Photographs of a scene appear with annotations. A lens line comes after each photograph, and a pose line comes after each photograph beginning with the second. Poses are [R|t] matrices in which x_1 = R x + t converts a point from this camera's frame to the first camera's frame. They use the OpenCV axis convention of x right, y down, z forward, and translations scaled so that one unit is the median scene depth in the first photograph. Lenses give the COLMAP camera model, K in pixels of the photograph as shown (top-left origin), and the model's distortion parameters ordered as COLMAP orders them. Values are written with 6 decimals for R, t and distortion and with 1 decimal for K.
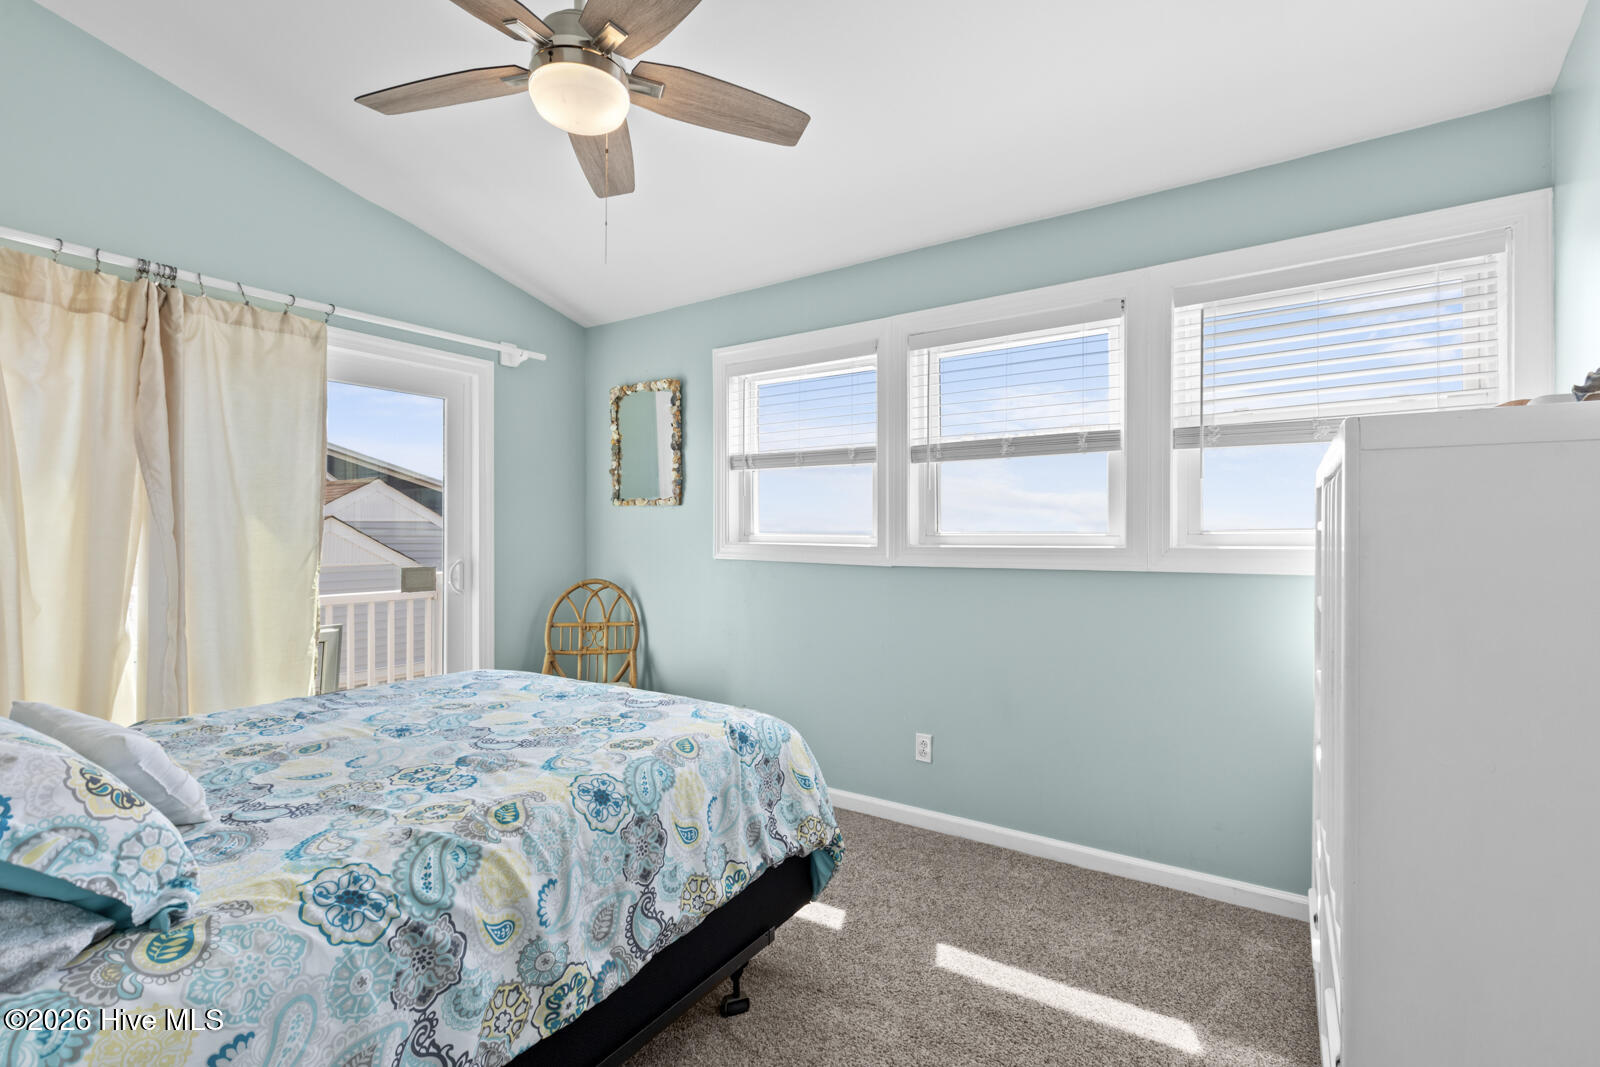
lens RADIAL K [[719.6, 0, 800.0], [0, 719.6, 533.5], [0, 0, 1]] dist [0.000584, -0.000257]
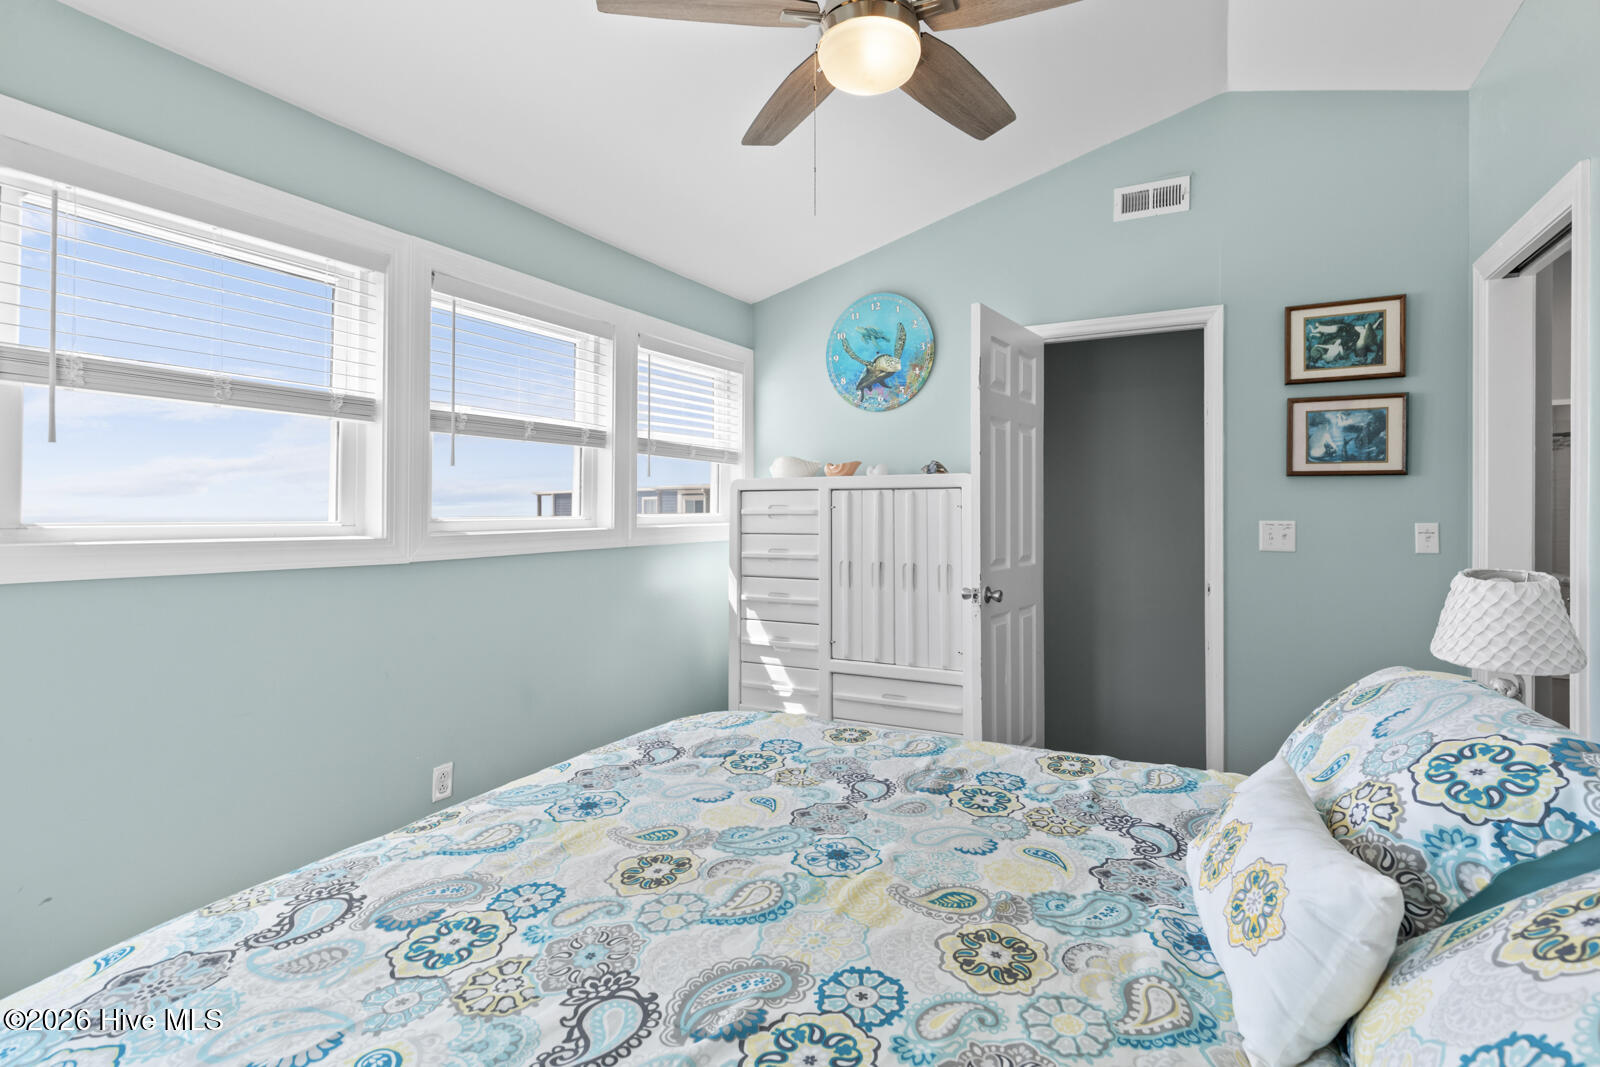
lens RADIAL K [[736.3, 0, 829.6], [0, 736.3, 528.3], [0, 0, 1]] dist [0.000716, -0.000323]
pose [[-0.114295, -0.015897, 0.993320, -1.295216], [-0.000086, 0.999872, 0.015992, -0.004371], [-0.993447, 0.001742, -0.114282, 1.215309]]
